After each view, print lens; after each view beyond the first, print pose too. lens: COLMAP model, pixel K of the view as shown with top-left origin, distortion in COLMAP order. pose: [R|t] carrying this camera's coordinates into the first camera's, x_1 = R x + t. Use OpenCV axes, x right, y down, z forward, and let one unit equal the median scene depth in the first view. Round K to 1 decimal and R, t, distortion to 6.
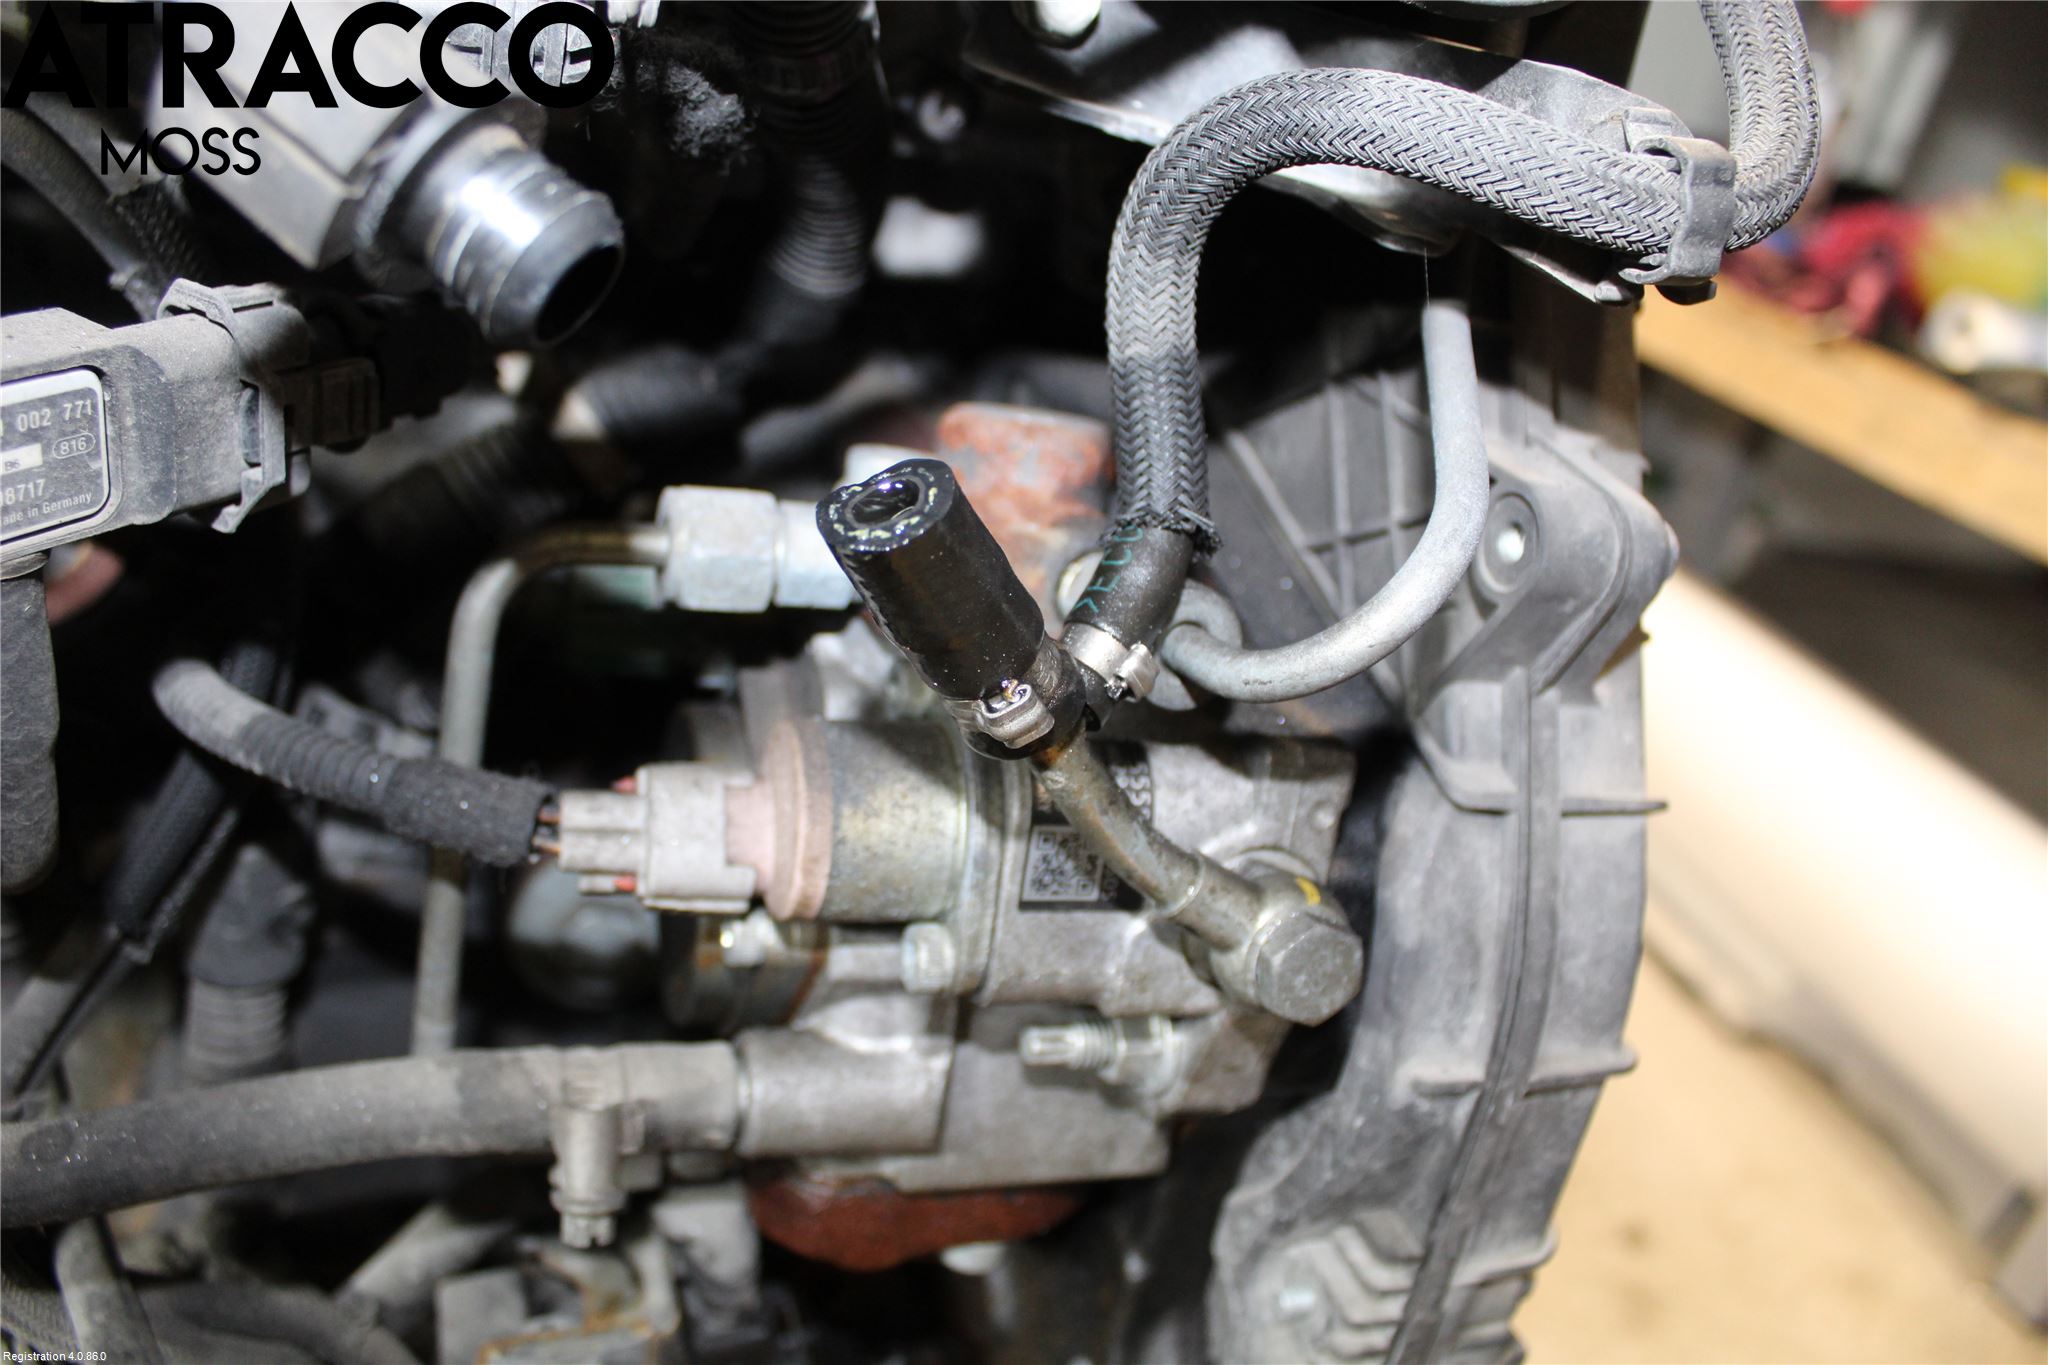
lens RADIAL K [[1654.2, 0, 1025.1], [0, 1654.2, 673.6], [0, 0, 1]] dist [-0.158310, 0.115309]
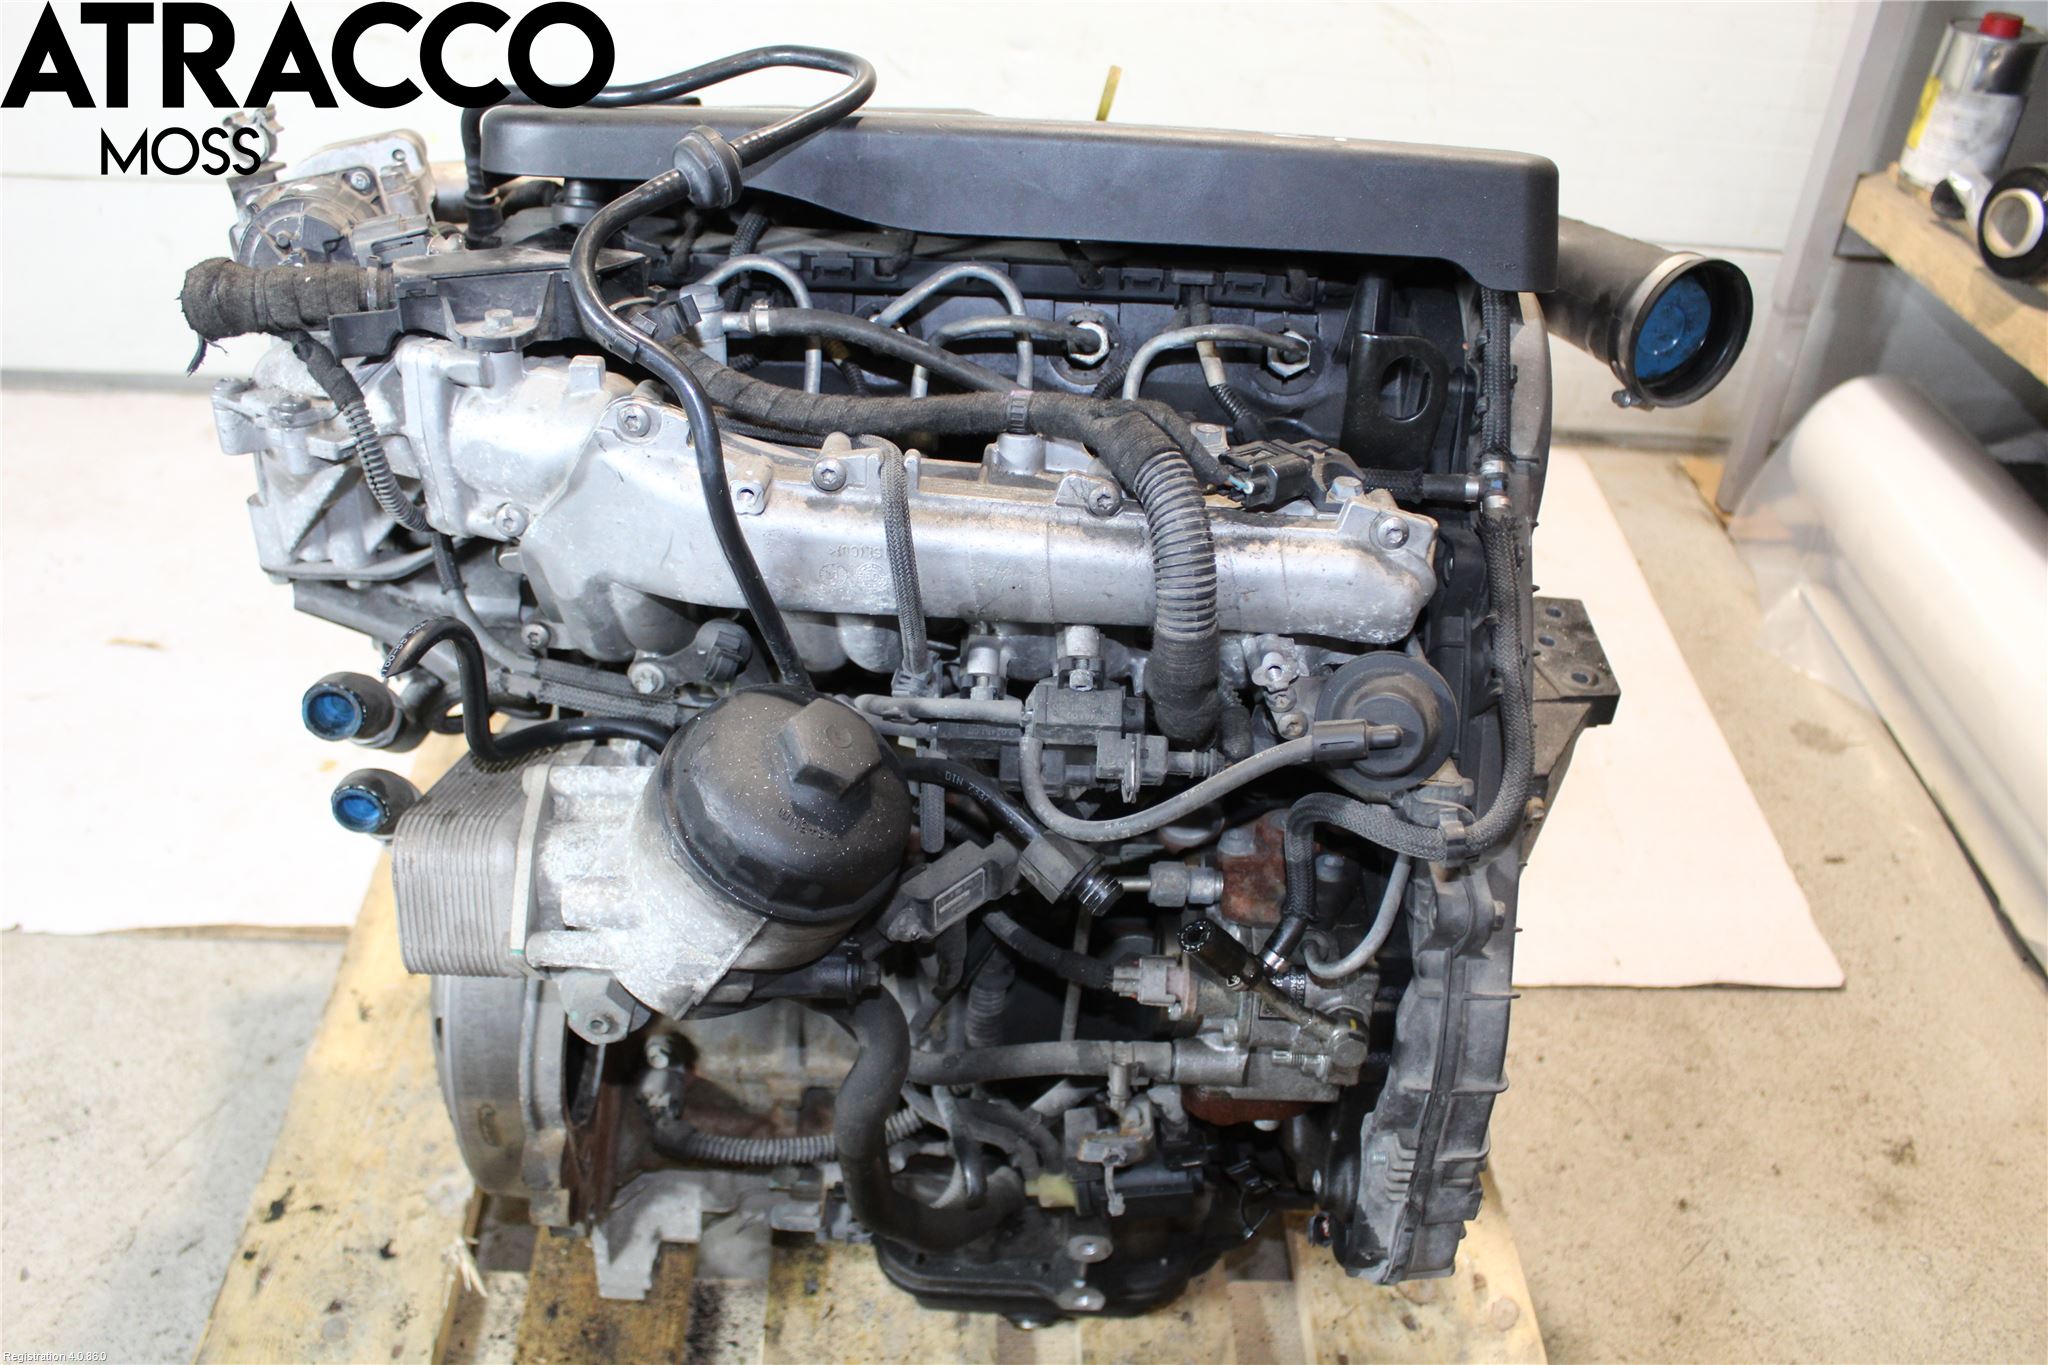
lens RADIAL K [[1654.2, 0, 1019.6], [0, 1654.2, 684.6], [0, 0, 1]] dist [-0.158310, 0.115309]
pose [[0.937064, 0.047640, -0.345893, 0.532776], [-0.005410, 0.992510, 0.122044, -0.743062], [0.349116, -0.112492, 0.930303, -1.683024]]
